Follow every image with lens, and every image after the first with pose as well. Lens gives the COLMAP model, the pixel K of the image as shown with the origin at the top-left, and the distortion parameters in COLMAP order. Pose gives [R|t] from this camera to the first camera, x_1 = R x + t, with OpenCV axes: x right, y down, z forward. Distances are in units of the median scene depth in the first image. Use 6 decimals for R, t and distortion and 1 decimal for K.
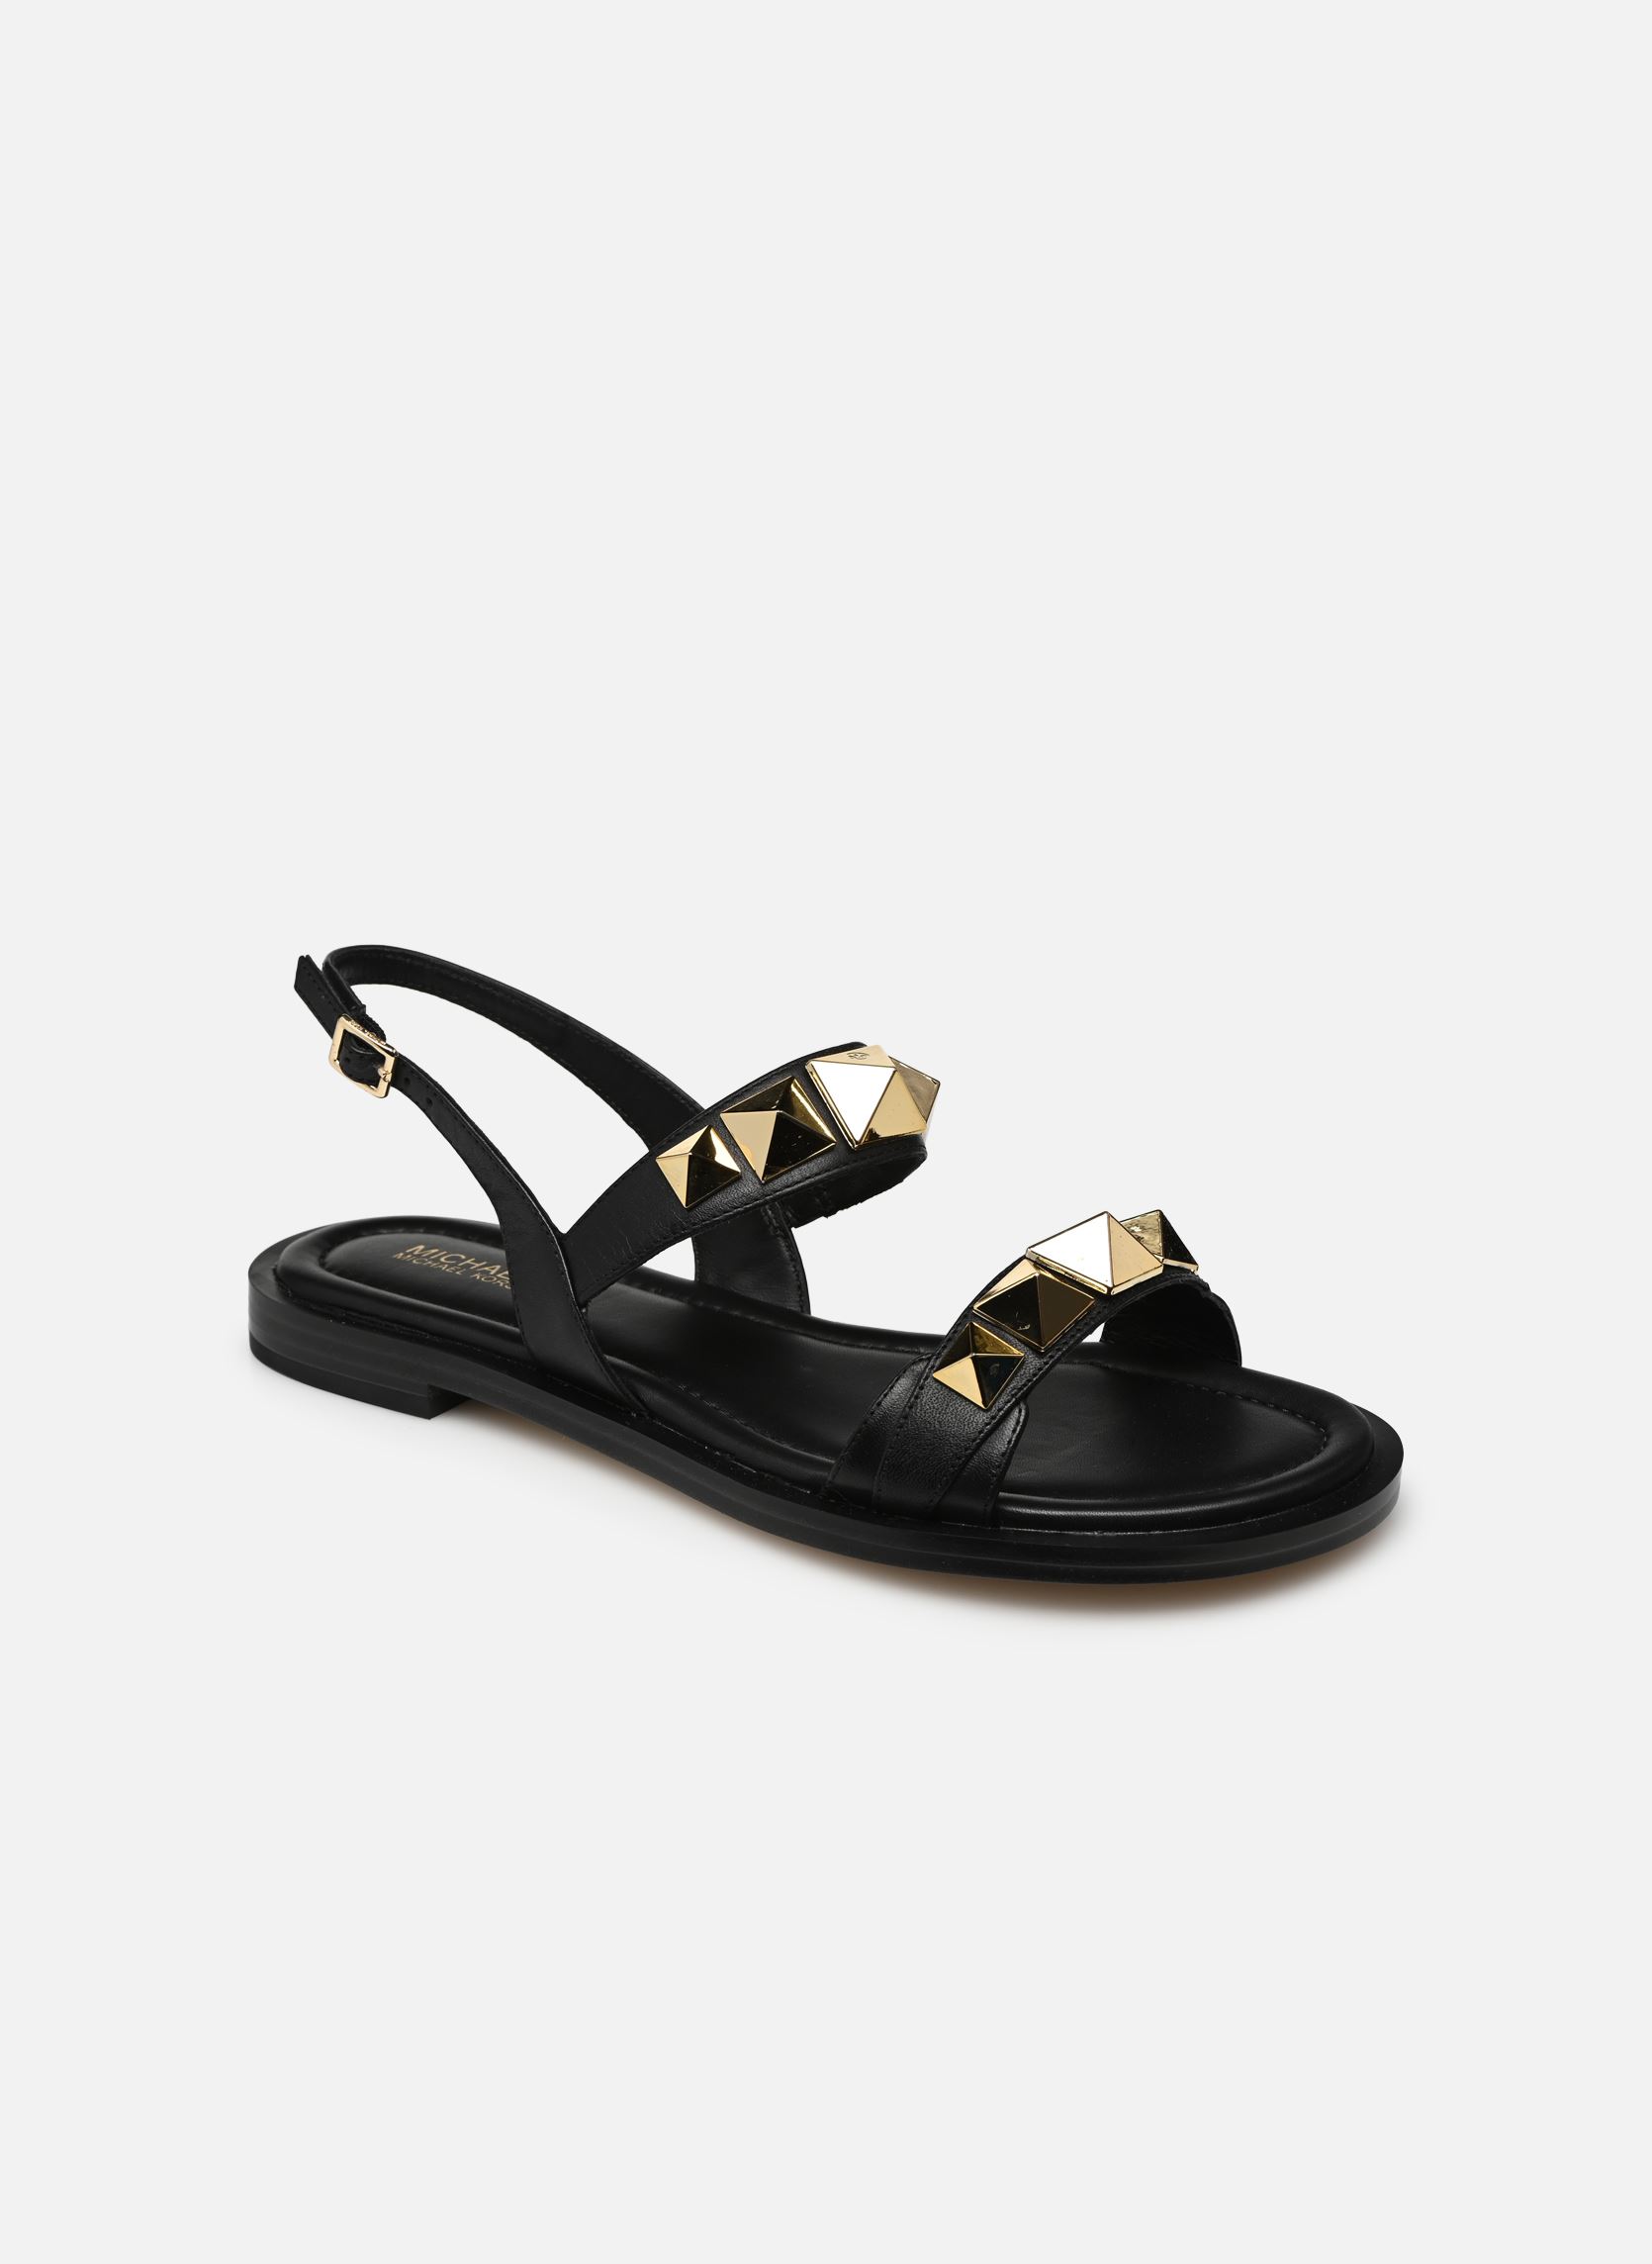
lens RADIAL K [[8903.0, 0, 826.3], [0, 8903.0, 1131.3], [0, 0, 1]] dist [-0.359302, 0.000000]
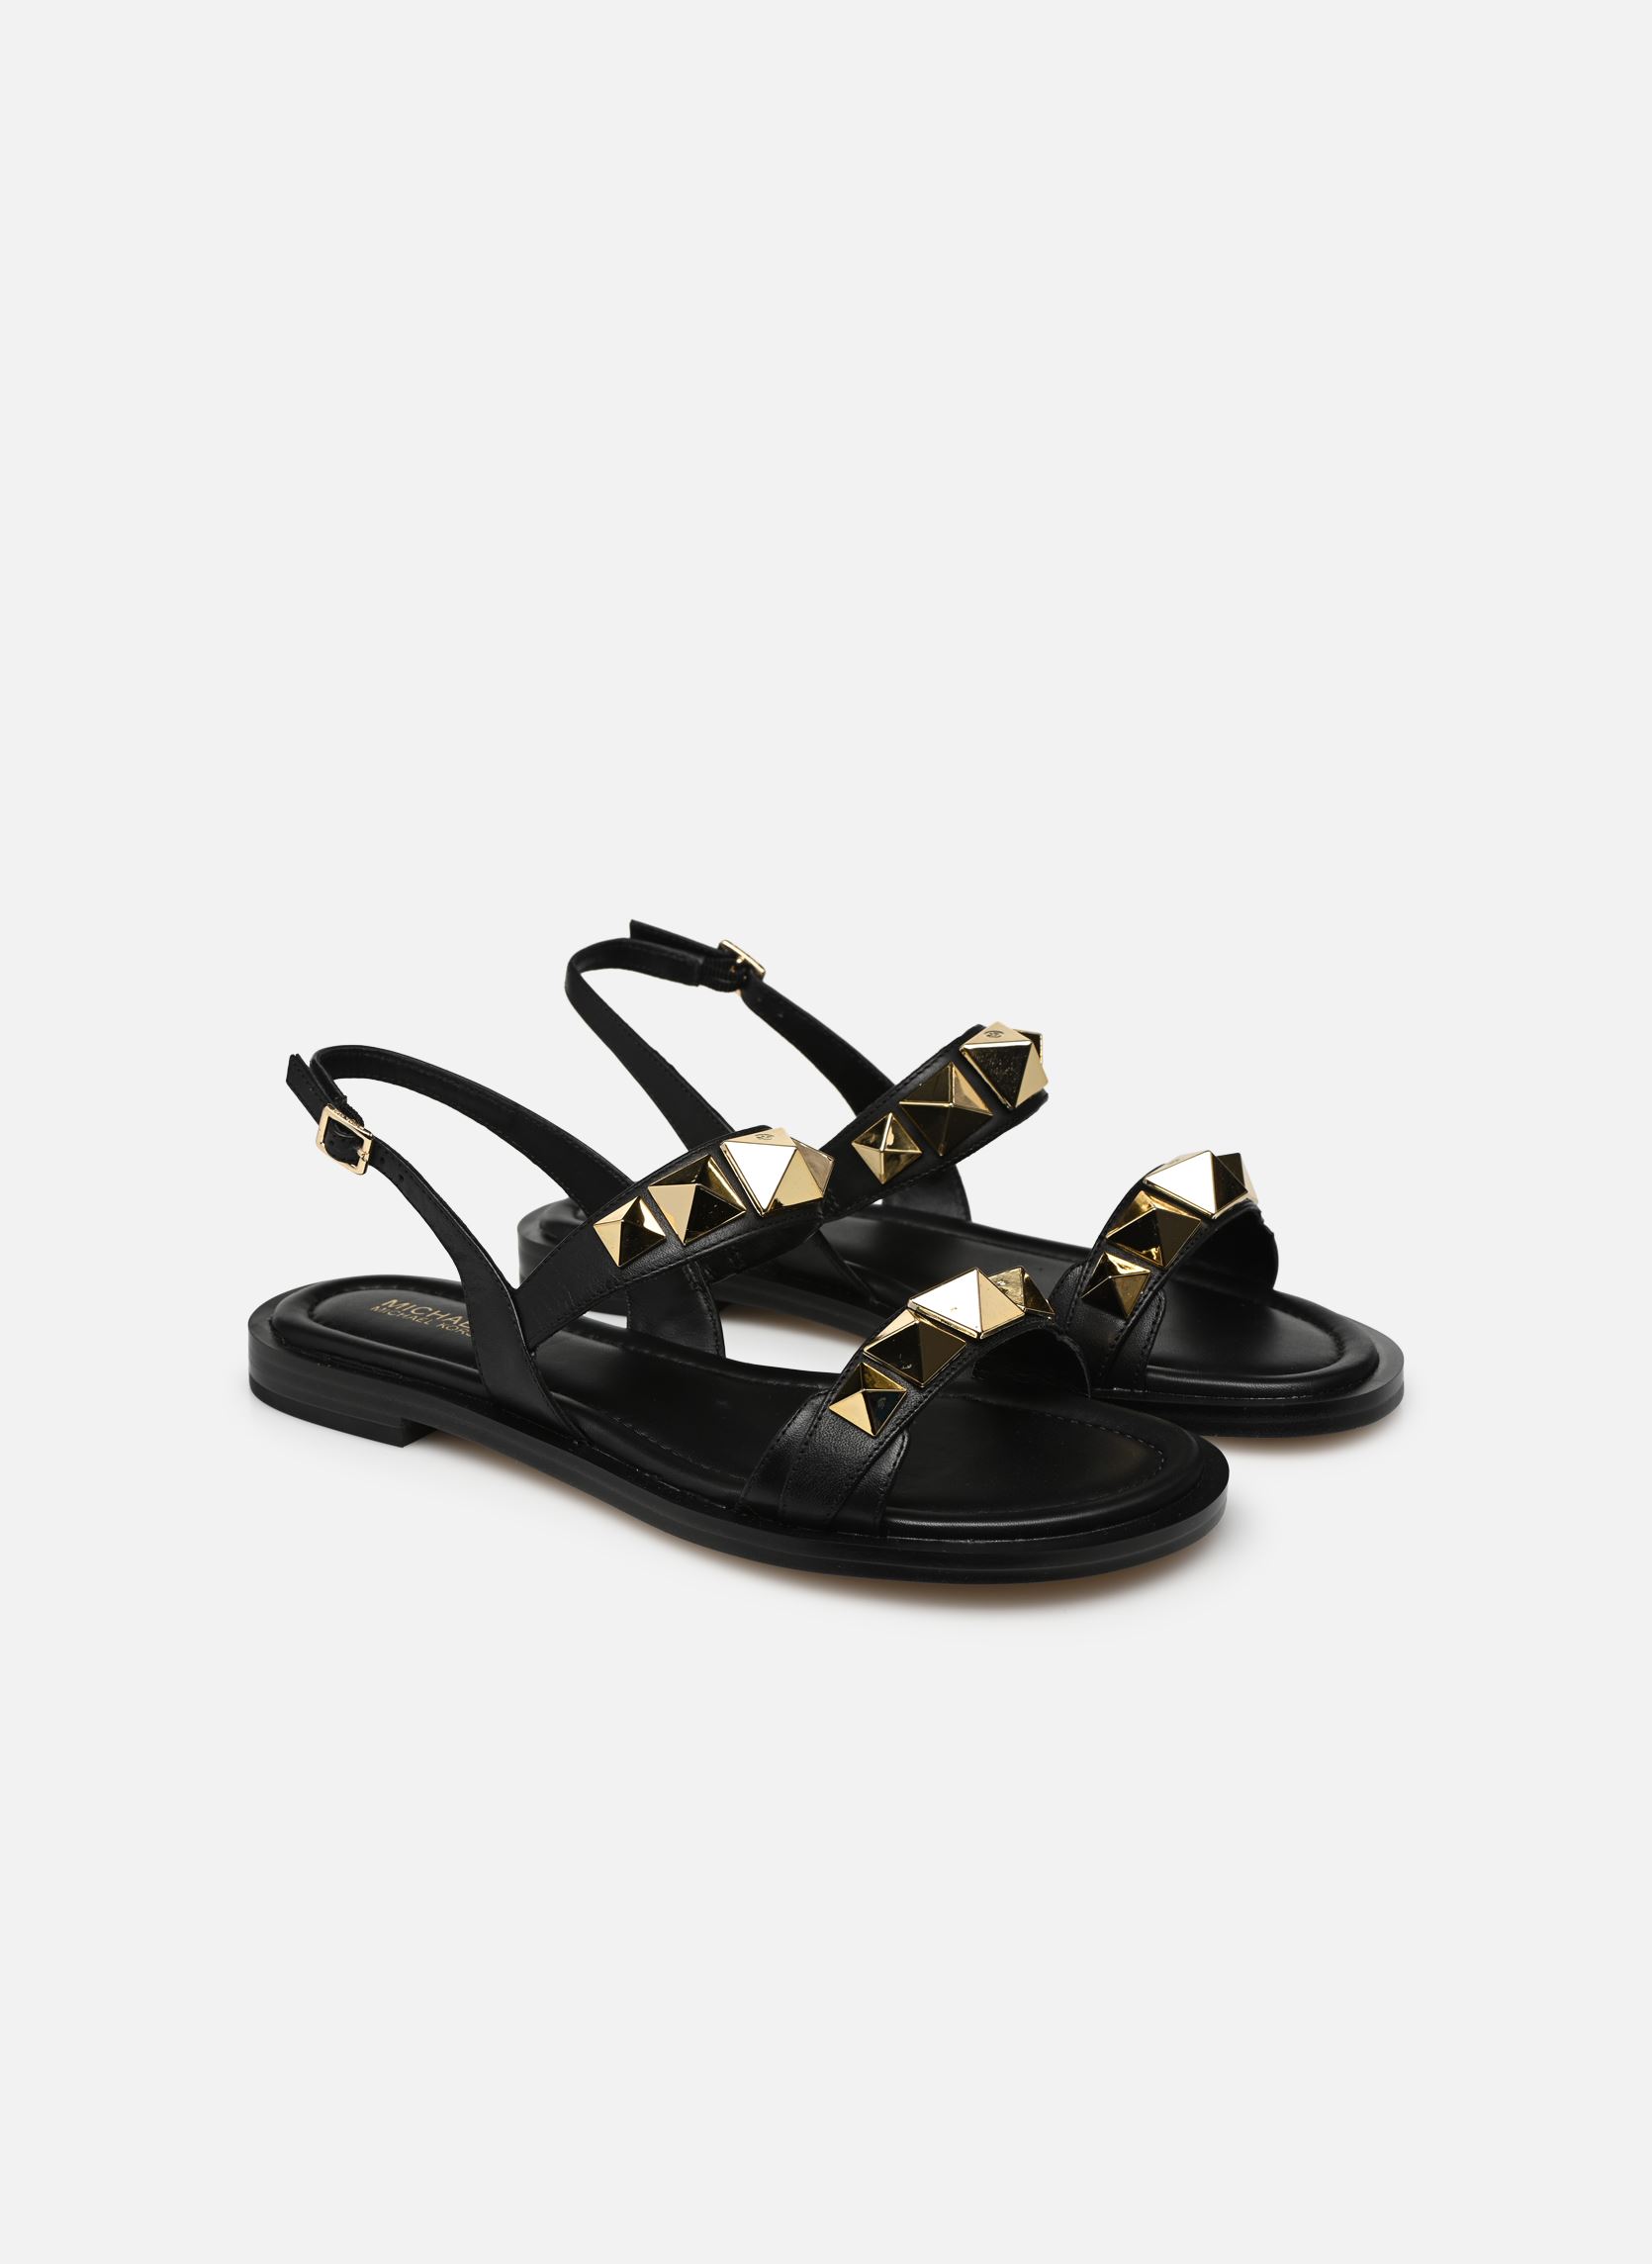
lens RADIAL K [[8903.0, 0, 825.7], [0, 8903.0, 1132.4], [0, 0, 1]] dist [-0.359302, 0.000000]
pose [[0.999803, -0.004494, 0.019341, -0.011154], [0.004512, 0.999989, -0.000893, -0.008010], [-0.019337, 0.000980, 0.999813, -0.178565]]
